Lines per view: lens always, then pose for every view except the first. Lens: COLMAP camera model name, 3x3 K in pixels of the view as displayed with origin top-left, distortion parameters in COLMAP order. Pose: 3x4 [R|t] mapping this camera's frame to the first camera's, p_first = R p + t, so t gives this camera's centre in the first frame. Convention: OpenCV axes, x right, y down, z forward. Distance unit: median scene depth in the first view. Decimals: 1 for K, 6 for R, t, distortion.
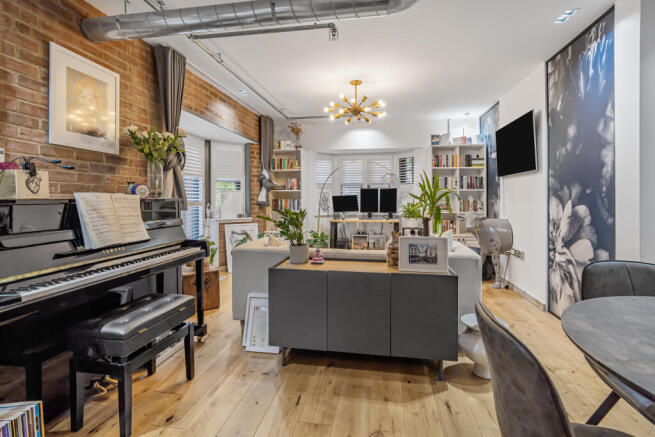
lens RADIAL K [[317.6, 0, 327.6], [0, 317.6, 195.8], [0, 0, 1]] dist [-0.000144, 0.000434]
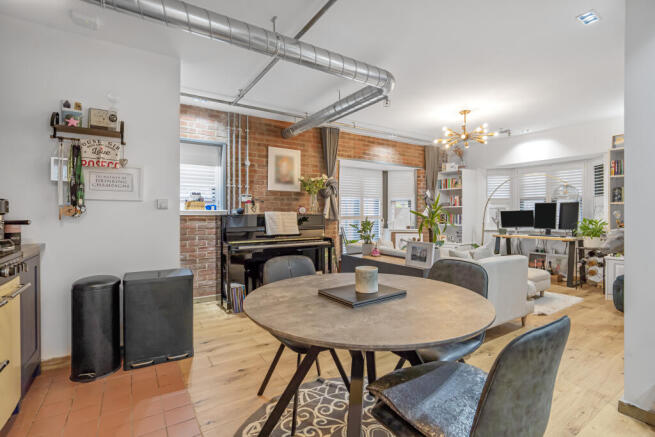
lens RADIAL K [[309.5, 0, 326.0], [0, 309.5, 209.4], [0, 0, 1]] dist [-0.003636, -0.000038]
pose [[0.676872, -0.011189, -0.736016, 0.426698], [0.007691, 0.999937, -0.008128, -0.001533], [0.736060, -0.000159, 0.676916, -0.087941]]
